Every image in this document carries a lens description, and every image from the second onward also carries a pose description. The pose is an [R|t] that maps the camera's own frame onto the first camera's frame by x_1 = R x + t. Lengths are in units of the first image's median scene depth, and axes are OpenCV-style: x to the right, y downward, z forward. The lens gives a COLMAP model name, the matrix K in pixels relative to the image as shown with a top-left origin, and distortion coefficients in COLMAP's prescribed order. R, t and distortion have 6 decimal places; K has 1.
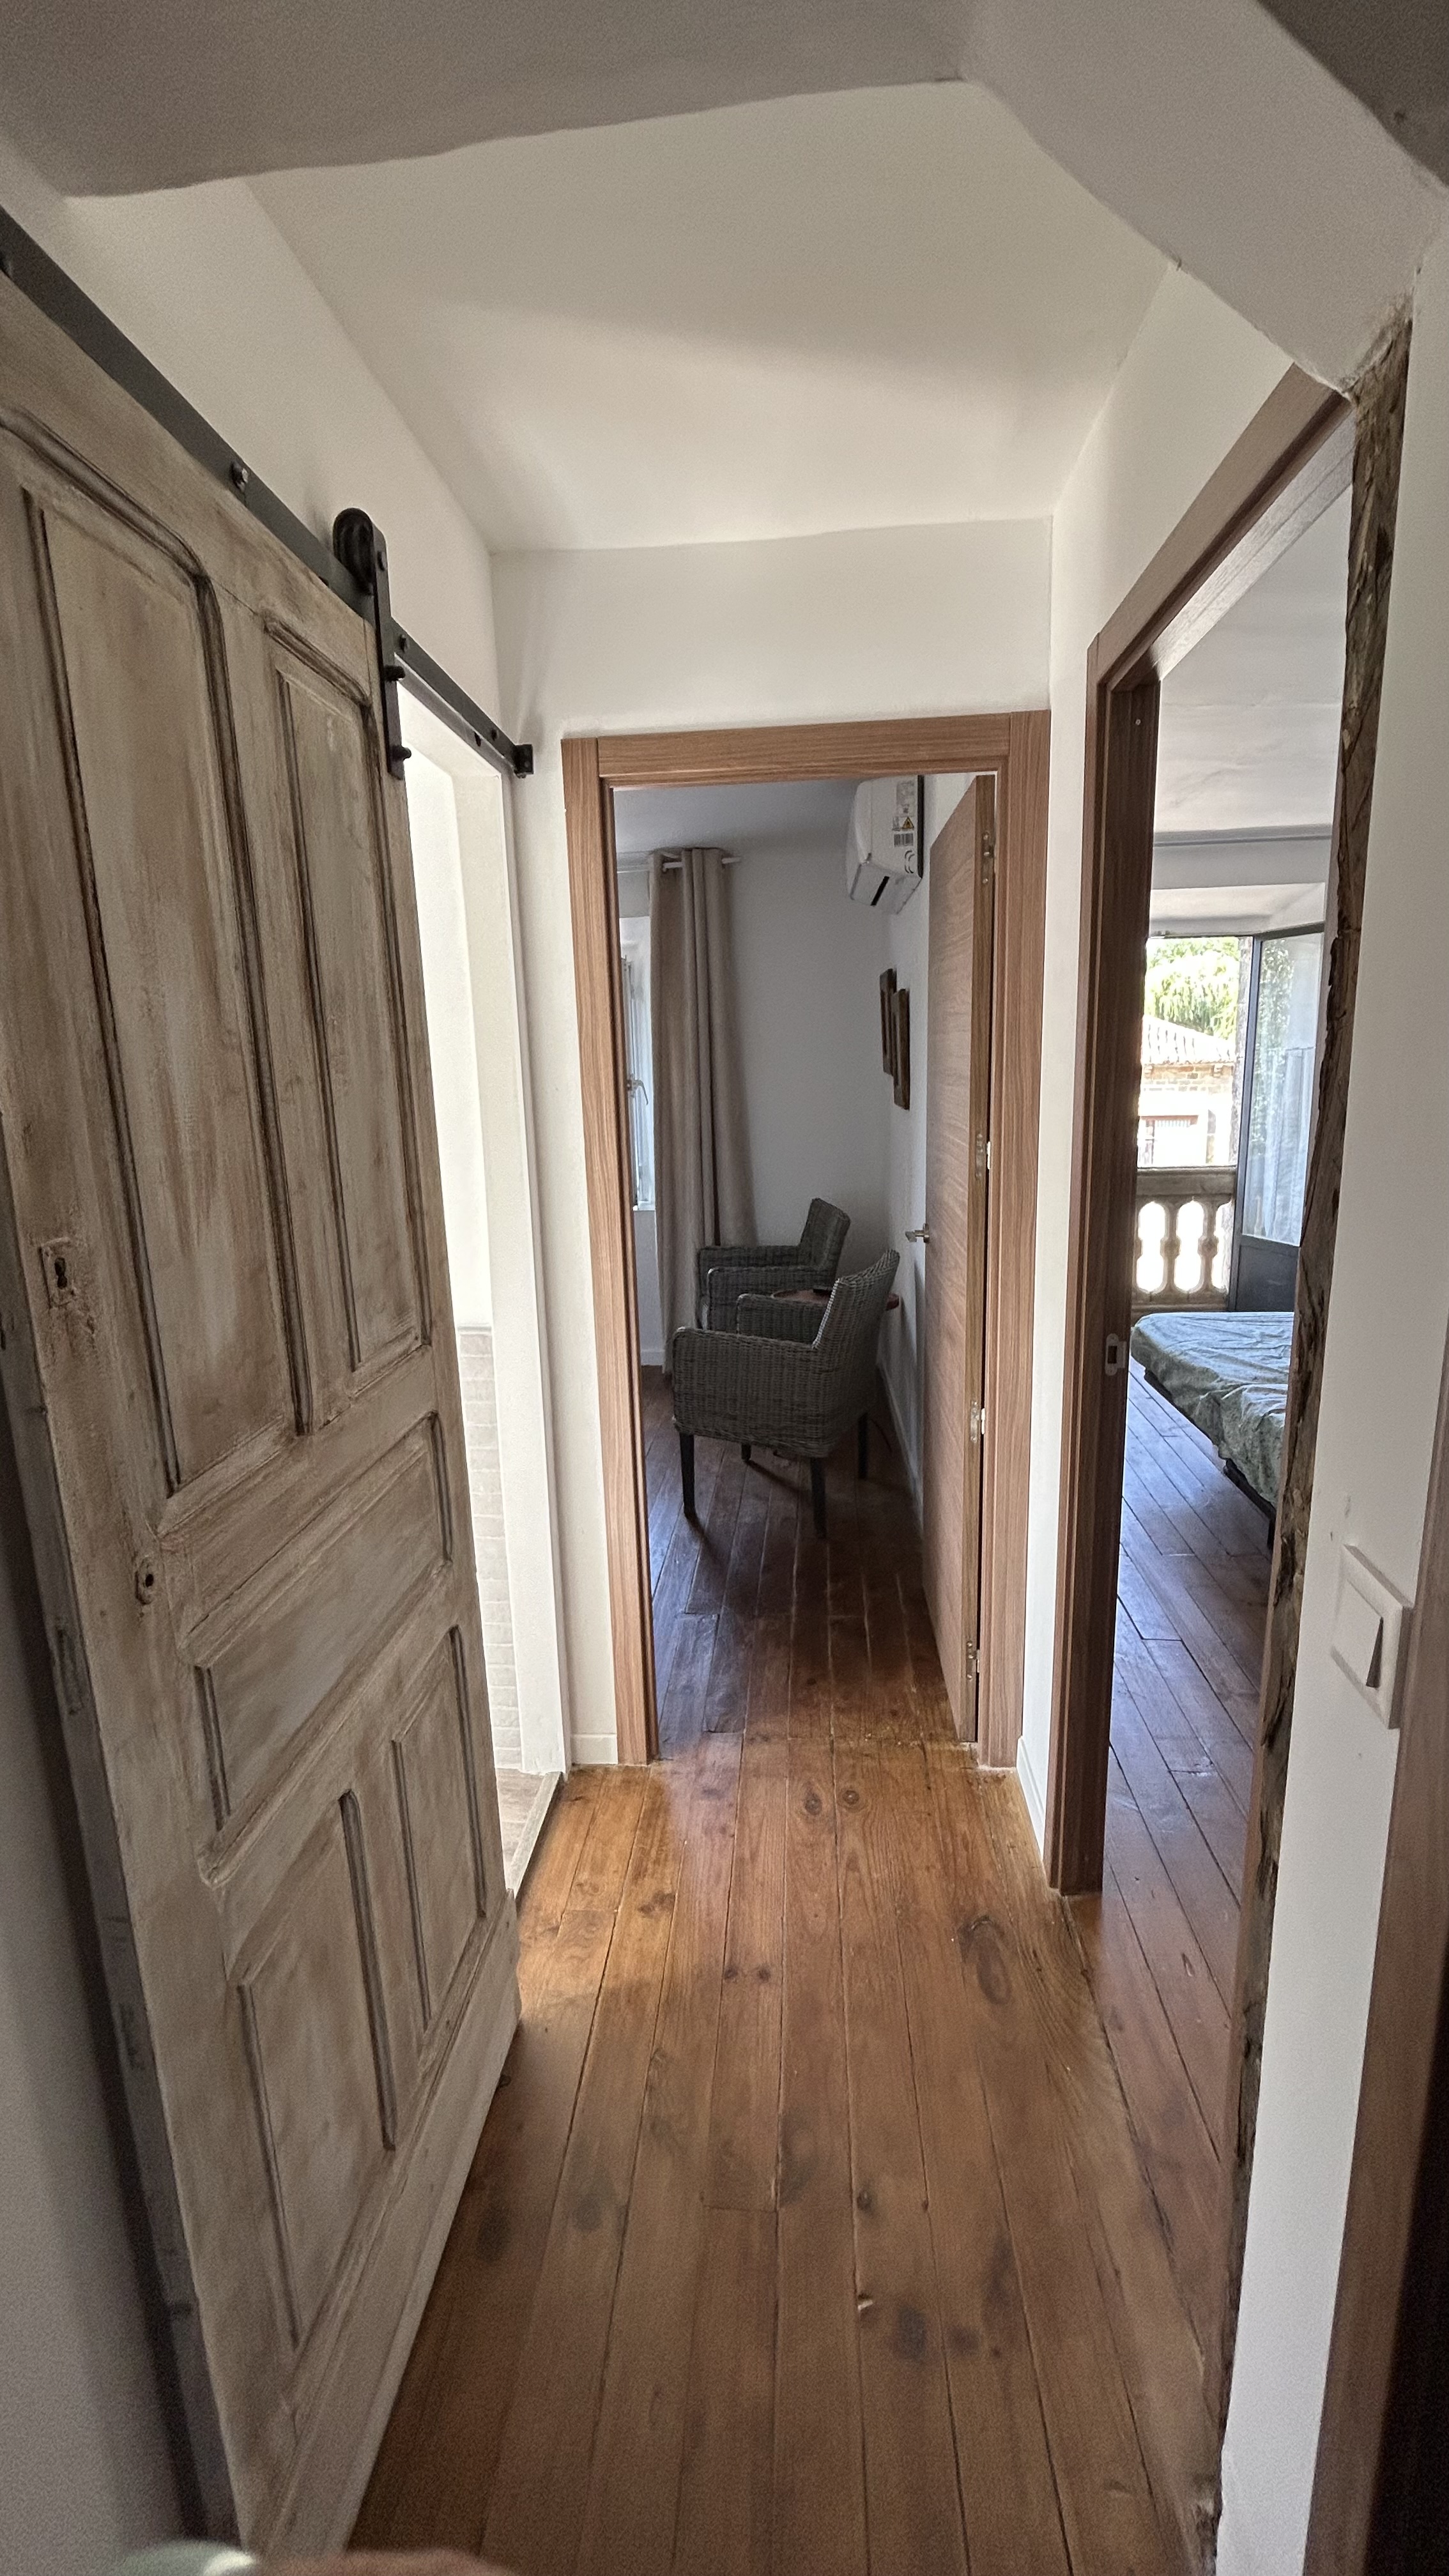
lens RADIAL K [[1047.4, 0, 729.6], [0, 1047.4, 1271.8], [0, 0, 1]] dist [0.001078, 0.001469]
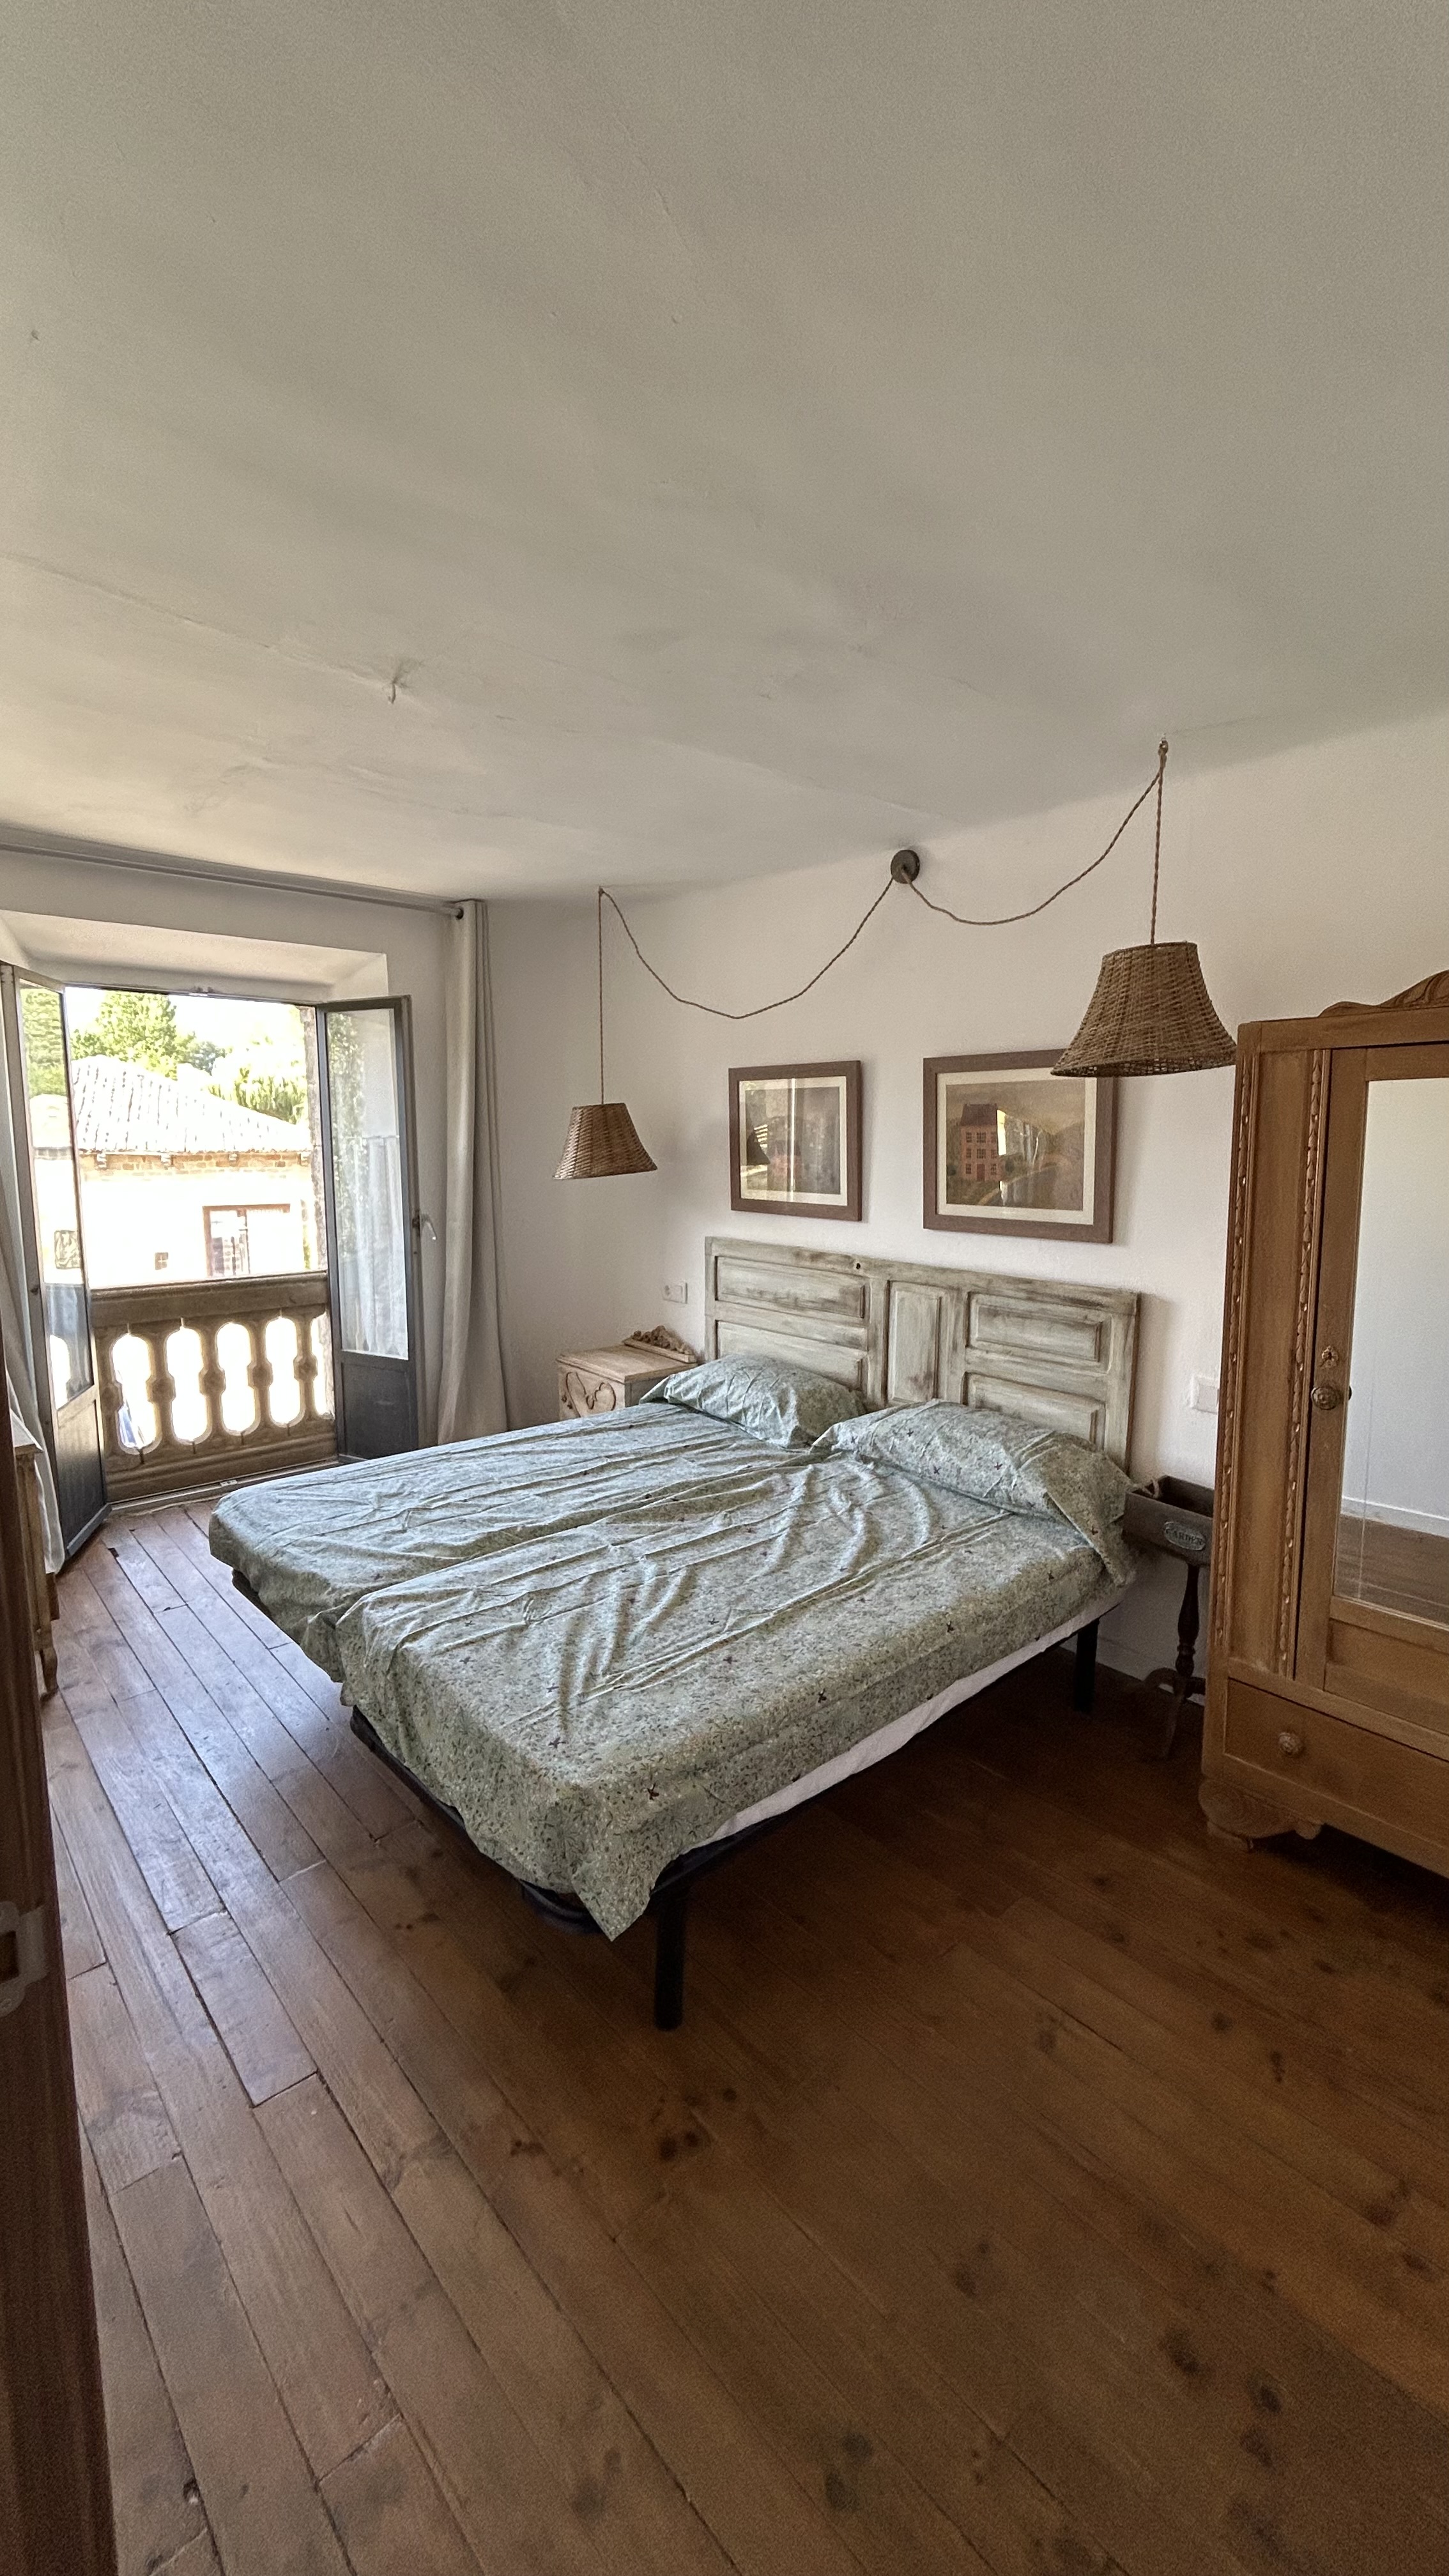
lens RADIAL K [[1047.4, 0, 721.1], [0, 1047.4, 1276.7], [0, 0, 1]] dist [0.001078, 0.001469]
pose [[0.693560, -0.065667, 0.717400, 0.098628], [0.121076, 0.992297, -0.026223, -0.036884], [-0.710152, 0.105047, 0.696168, 0.187633]]
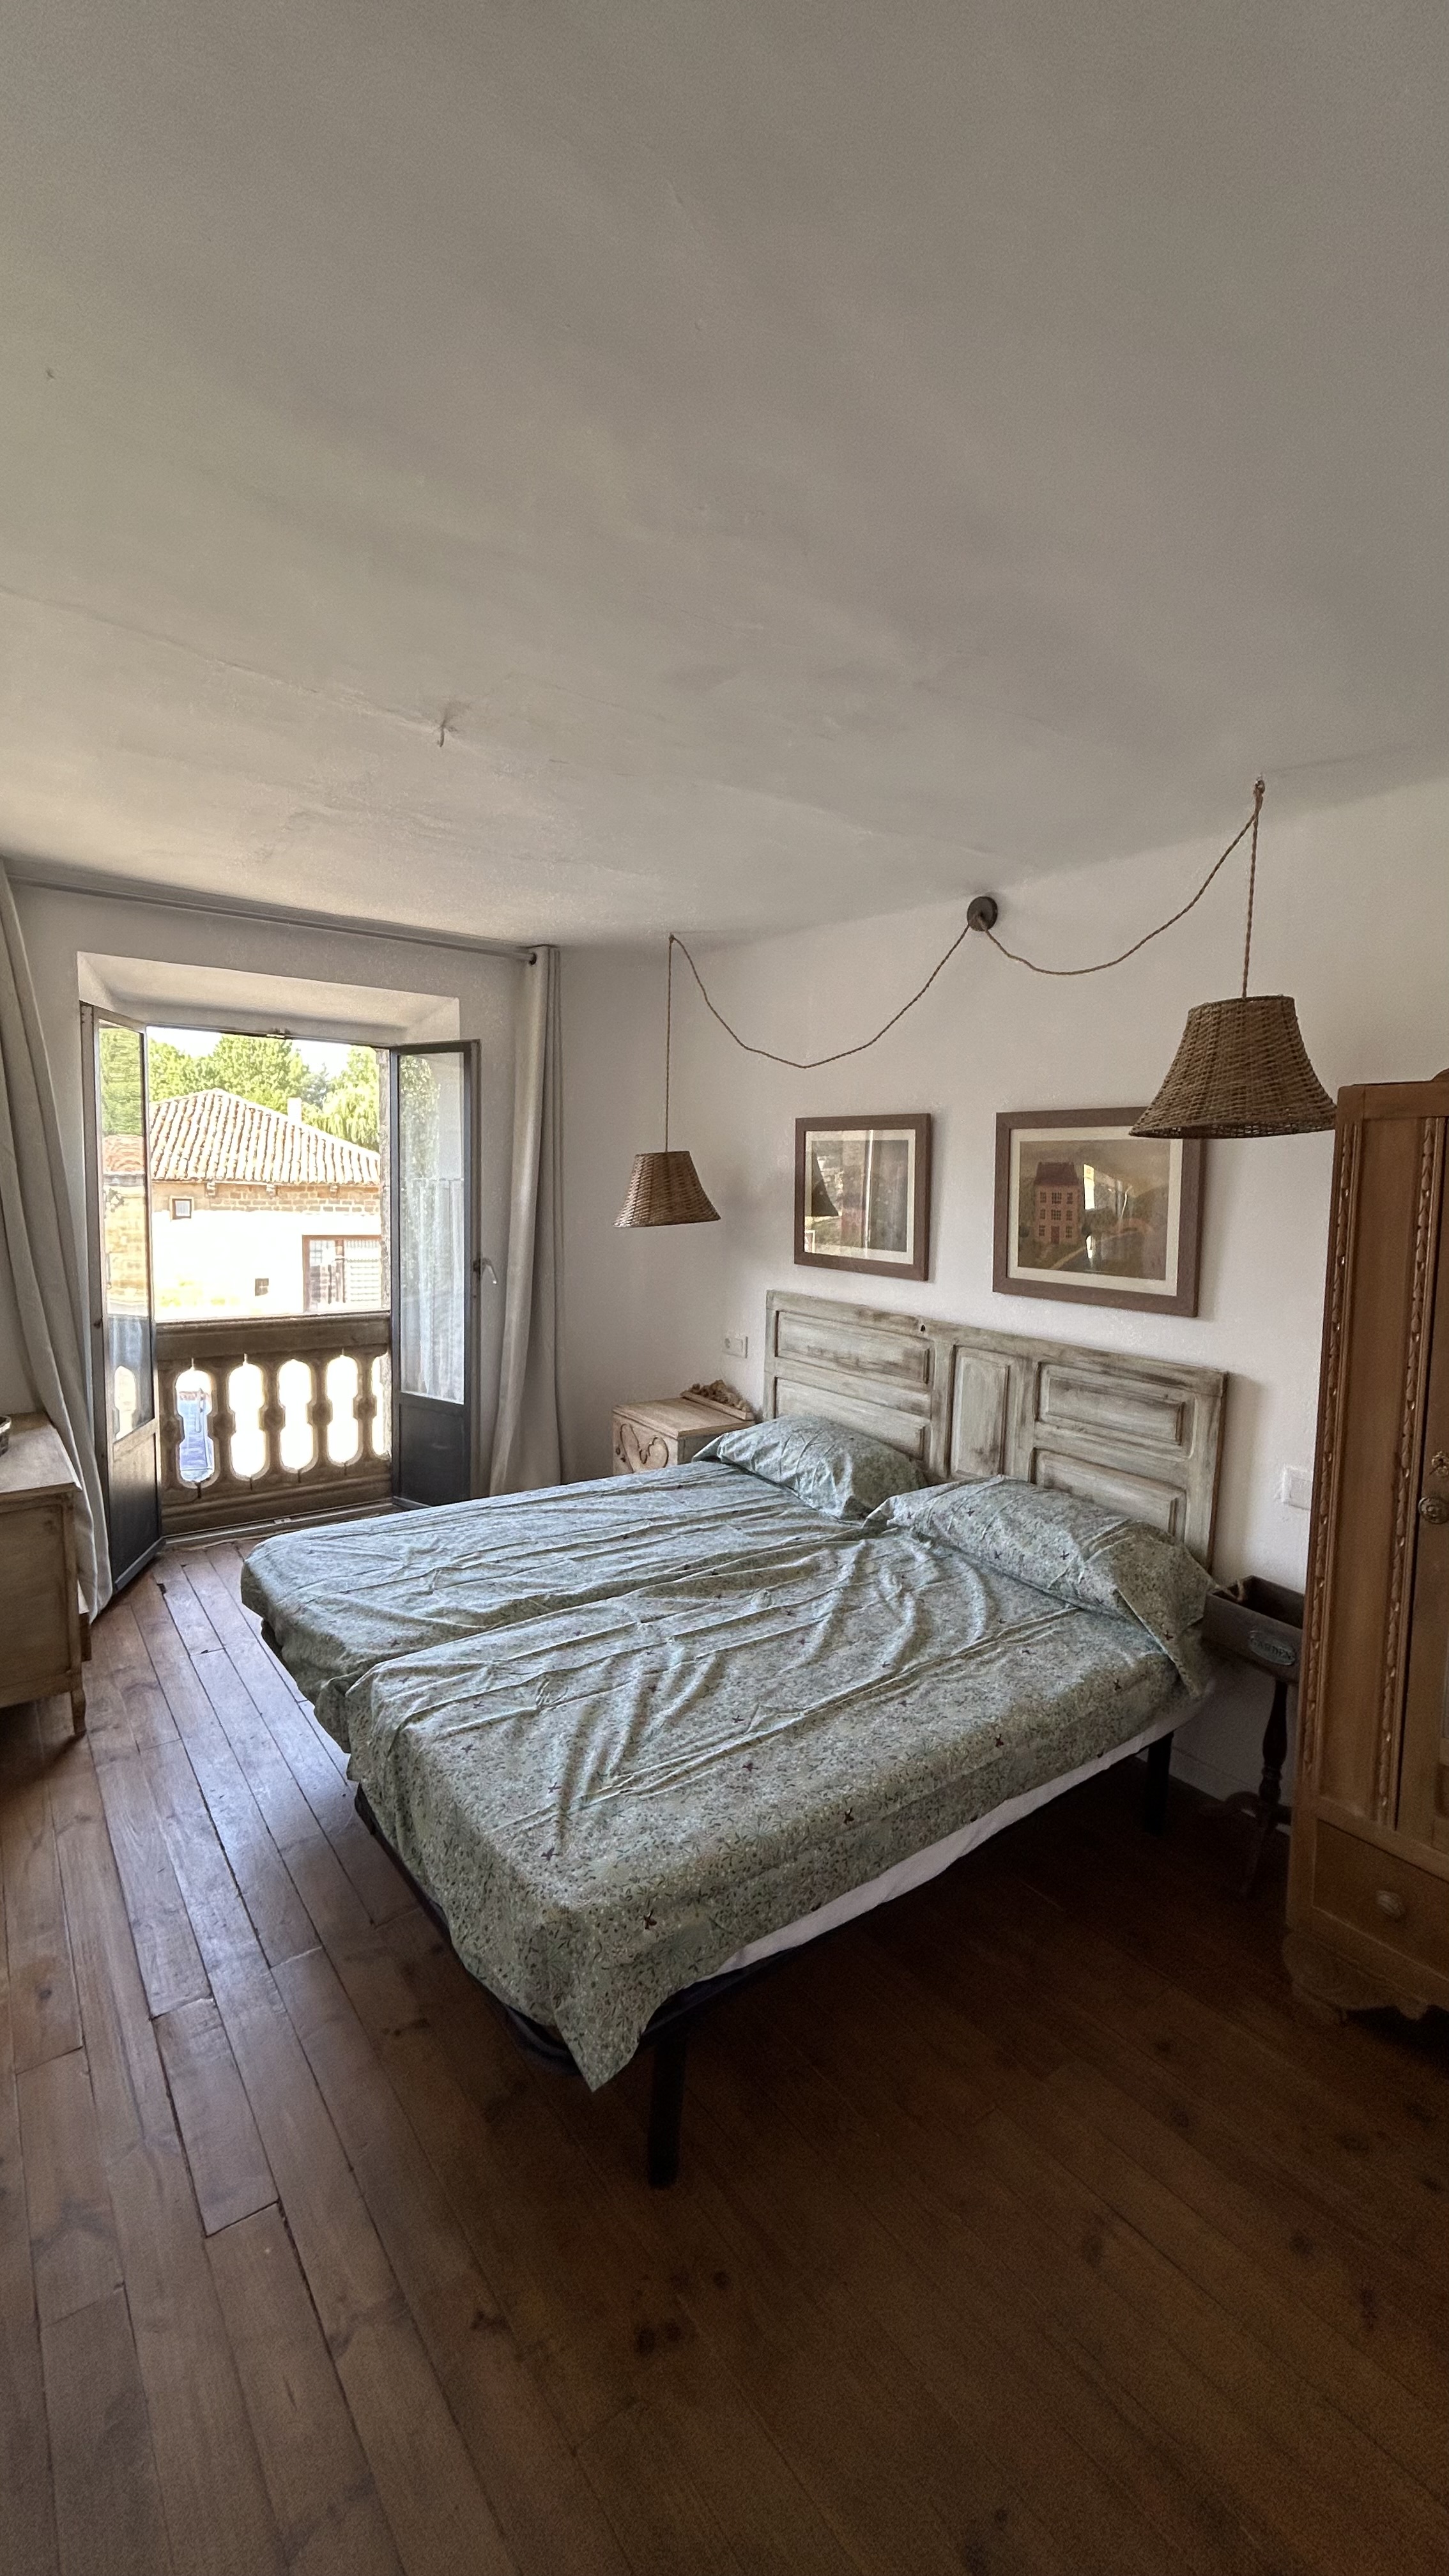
lens RADIAL K [[1047.4, 0, 723.1], [0, 1047.4, 1277.4], [0, 0, 1]] dist [0.001078, 0.001469]
pose [[0.749964, -0.015245, 0.661302, 0.130367], [0.084296, 0.993786, -0.072688, -0.045694], [-0.656085, 0.110259, 0.746589, 0.192535]]
